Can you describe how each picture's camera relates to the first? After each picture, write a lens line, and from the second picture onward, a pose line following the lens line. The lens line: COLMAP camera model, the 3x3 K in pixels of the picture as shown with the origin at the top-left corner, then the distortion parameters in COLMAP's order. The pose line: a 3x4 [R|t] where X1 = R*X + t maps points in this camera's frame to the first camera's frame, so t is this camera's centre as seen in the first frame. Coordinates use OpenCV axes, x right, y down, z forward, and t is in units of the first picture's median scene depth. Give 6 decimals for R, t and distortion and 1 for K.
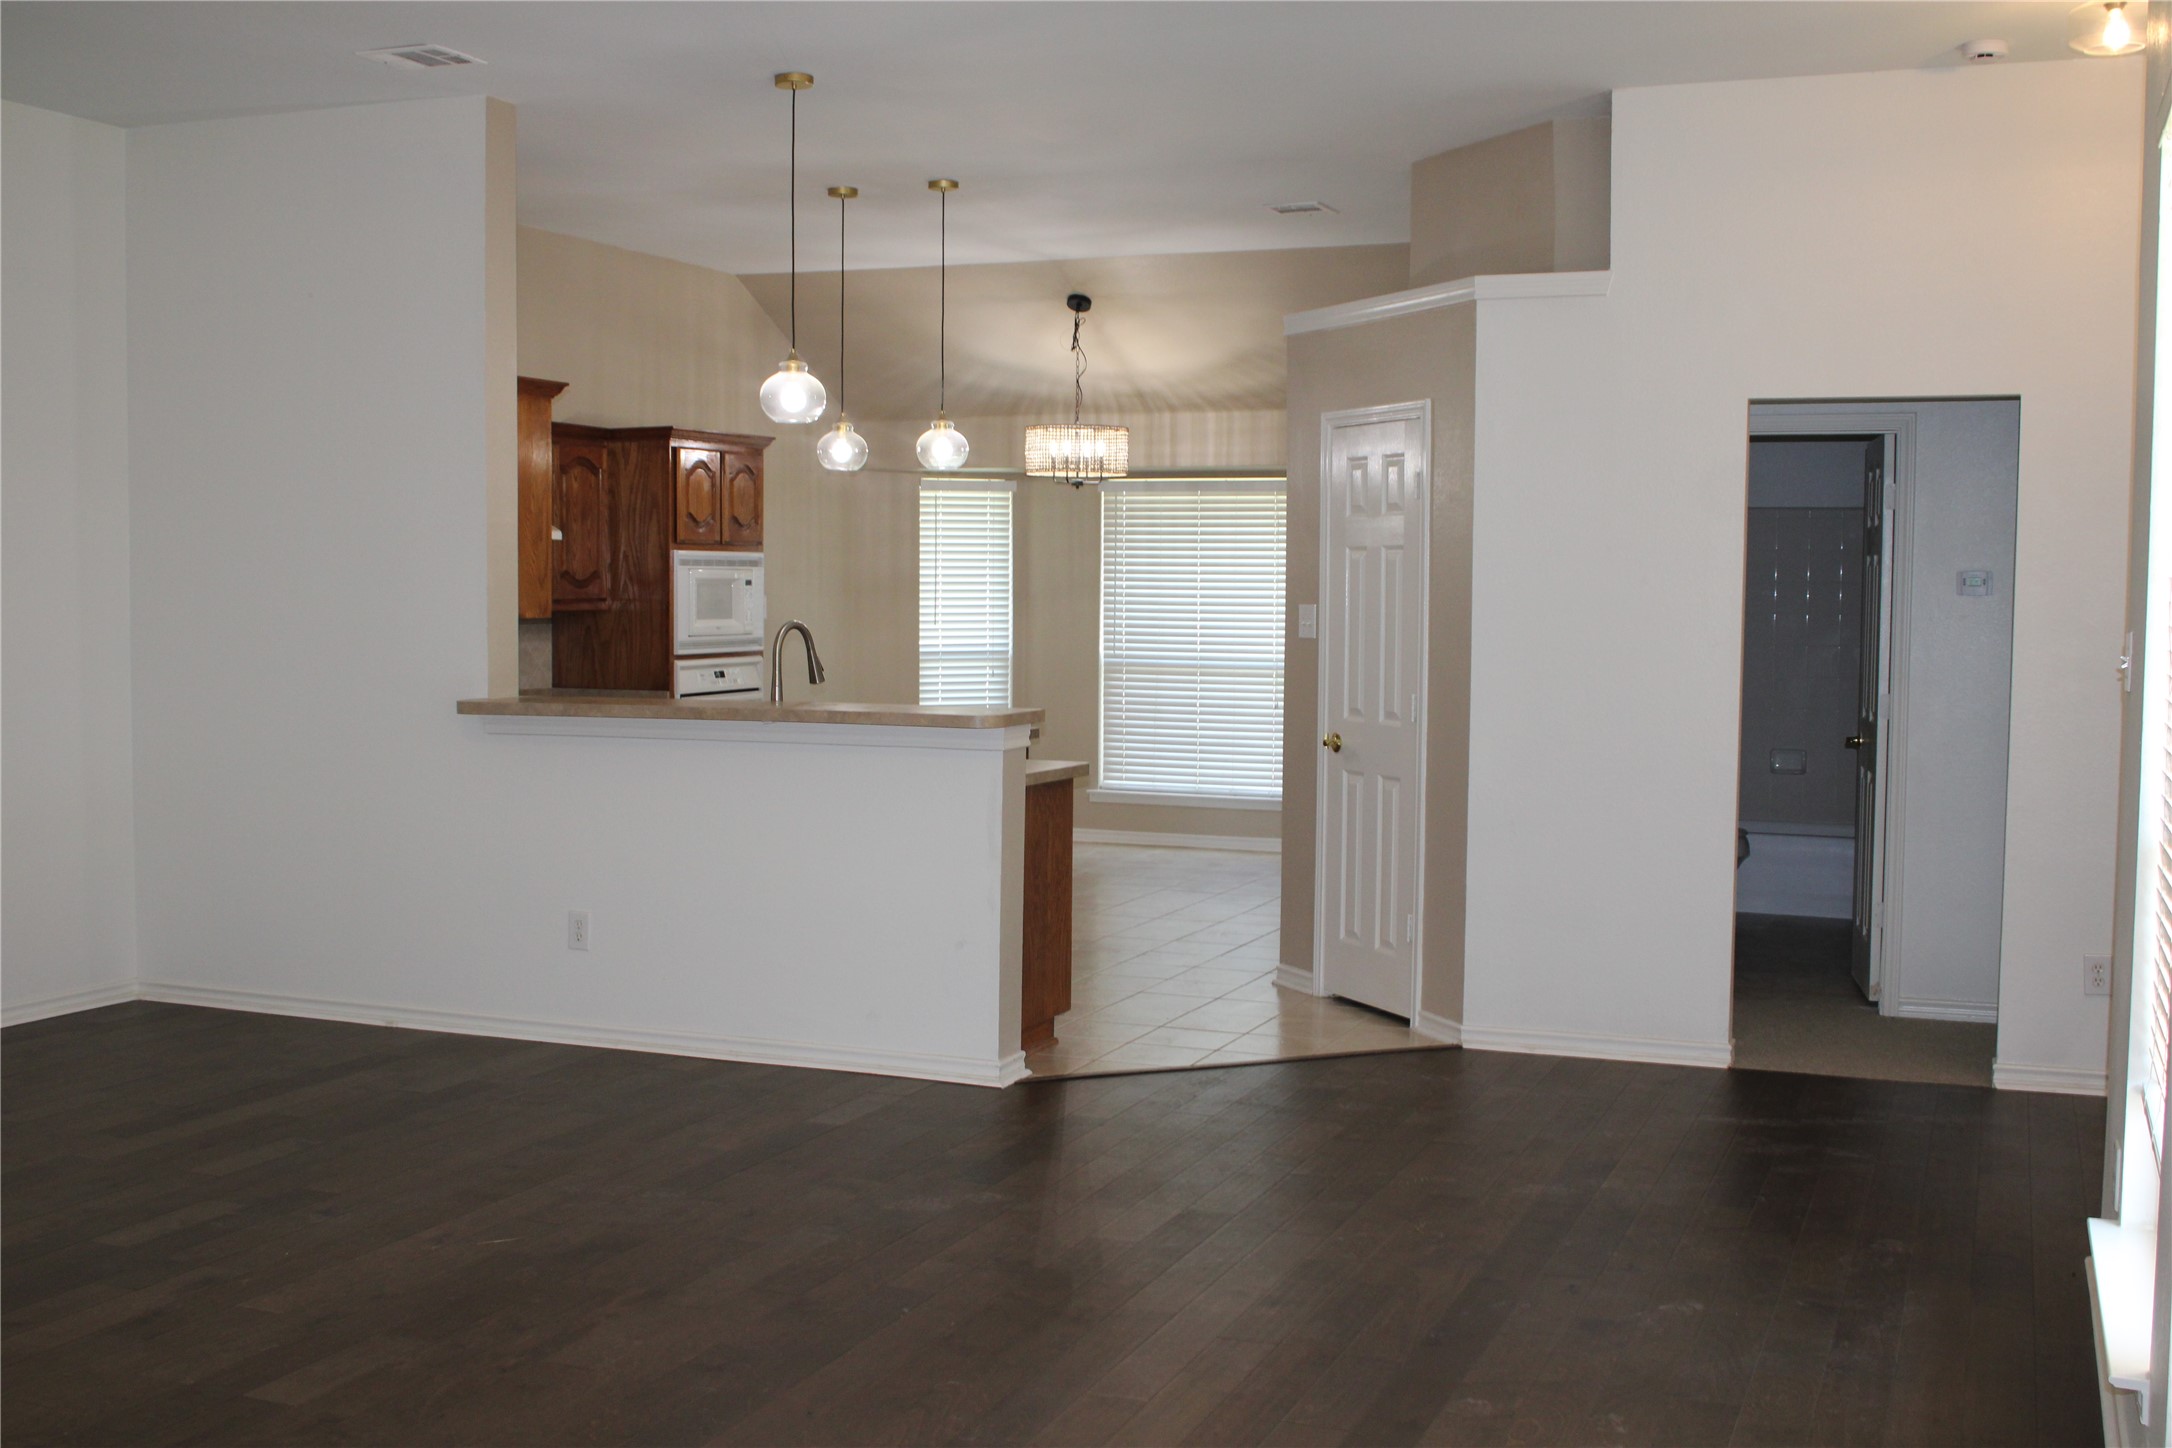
lens RADIAL K [[2472.3, 0, 1085.5], [0, 2472.3, 725.8], [0, 0, 1]] dist [-0.035915, 0.000000]
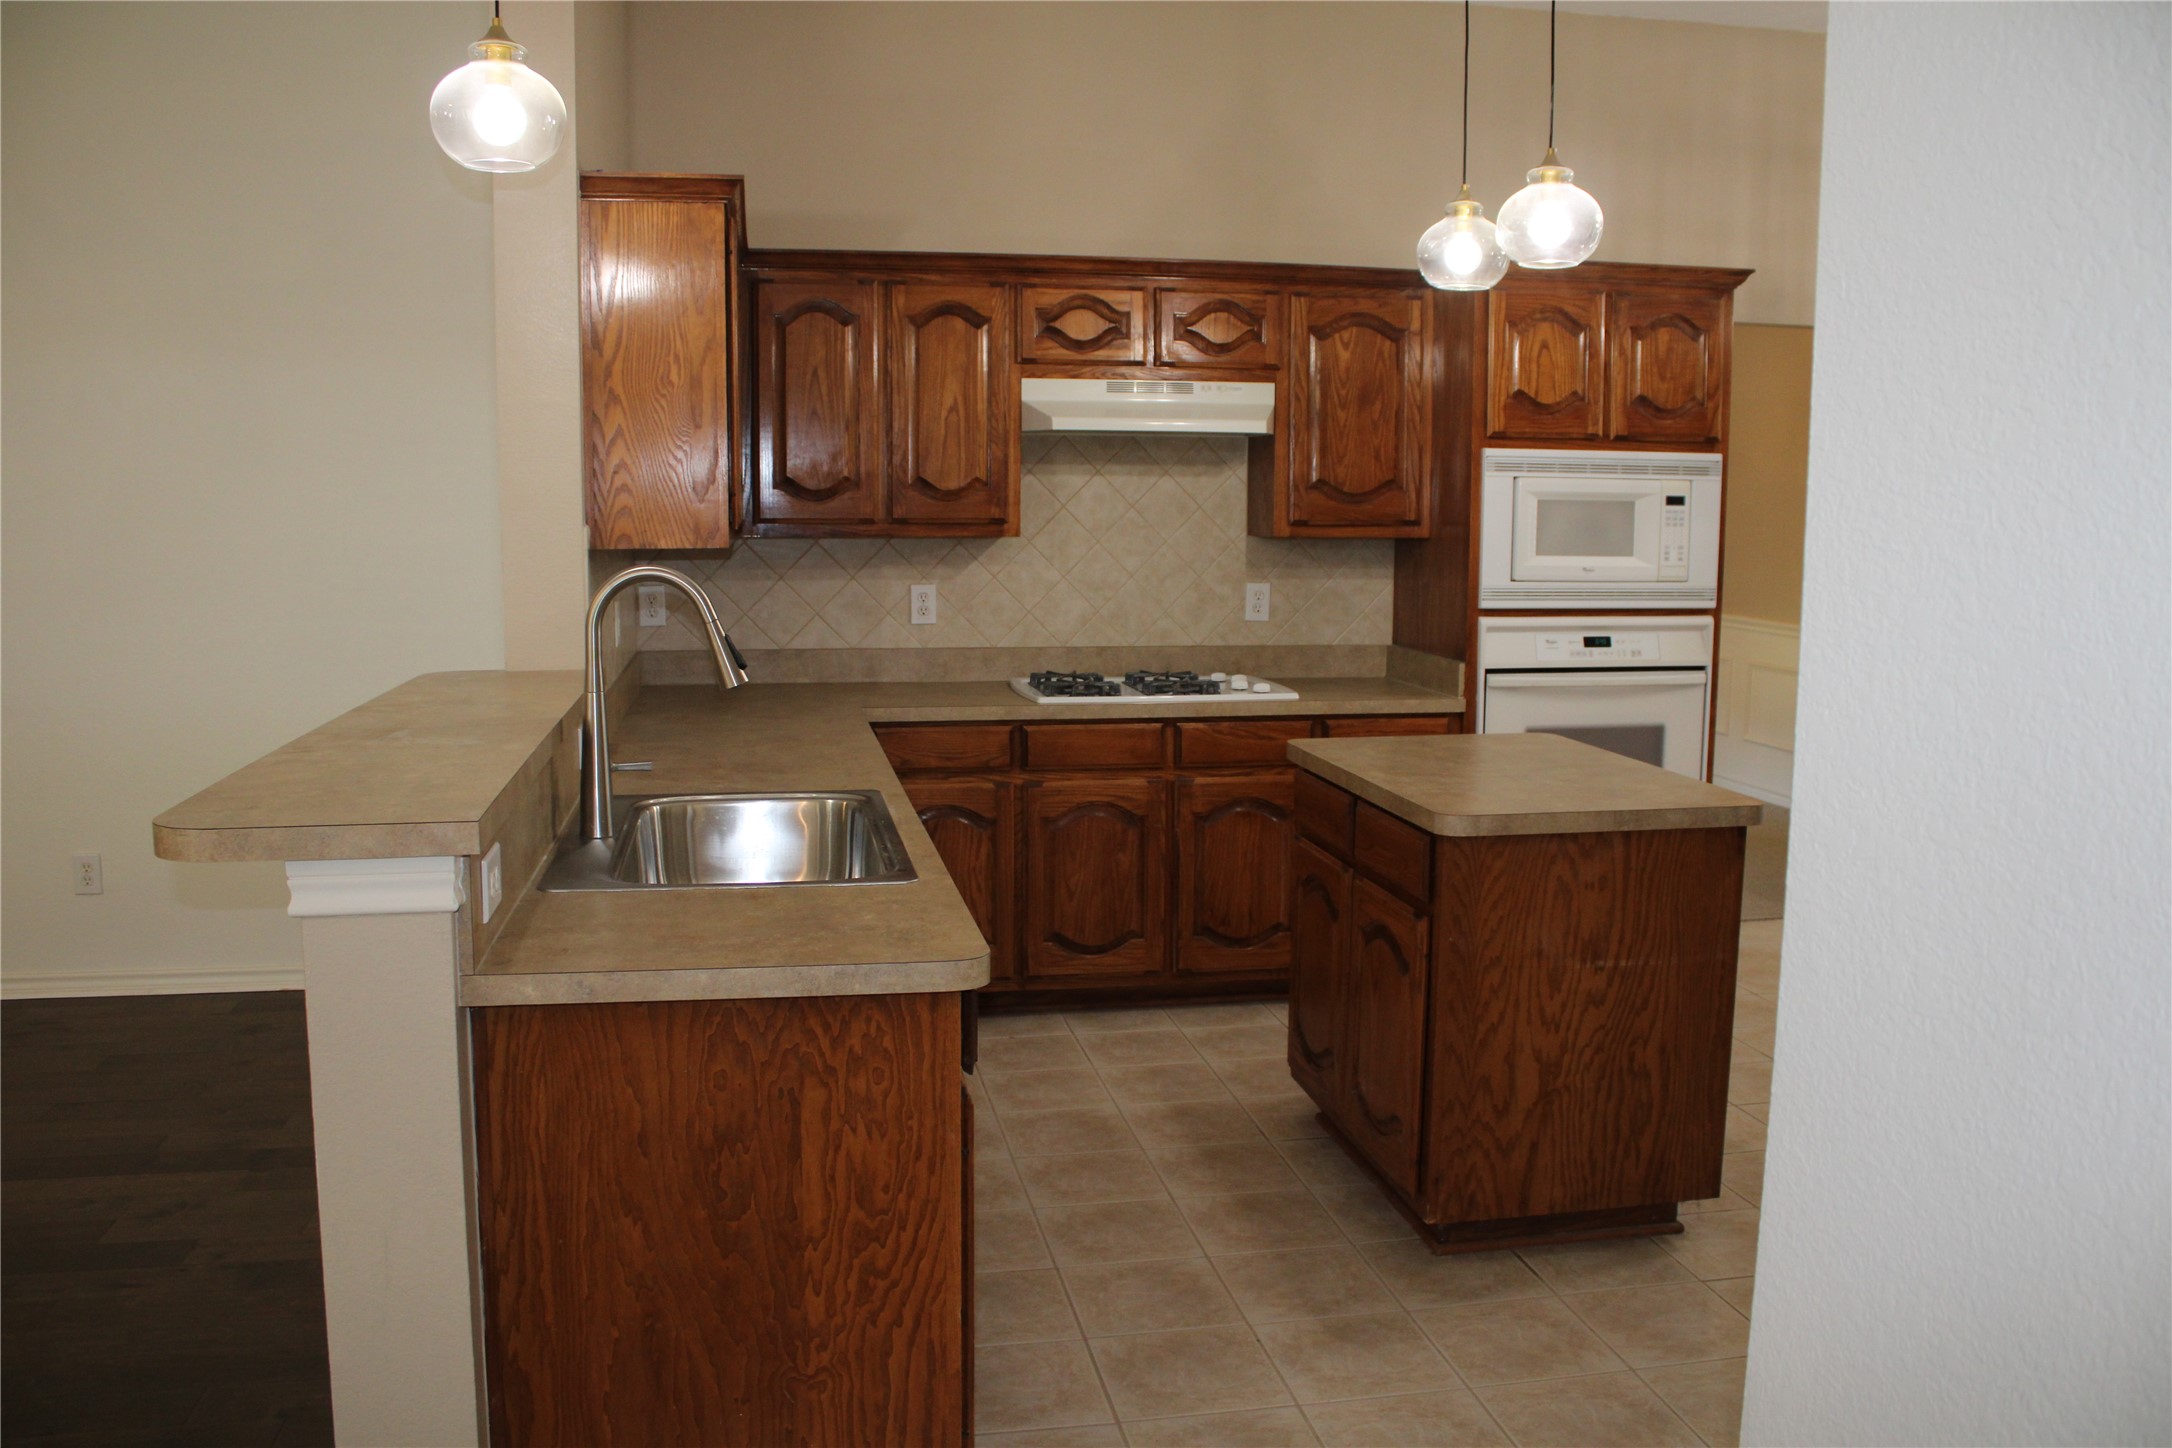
lens RADIAL K [[1794.5, 0, 1089.0], [0, 1794.5, 713.4], [0, 0, 1]] dist [-0.055475, -0.001435]
pose [[0.531217, 0.104965, -0.840709, 0.181476], [-0.058968, 0.994470, 0.086903, -0.036005], [0.845181, 0.003410, 0.534469, 0.653792]]
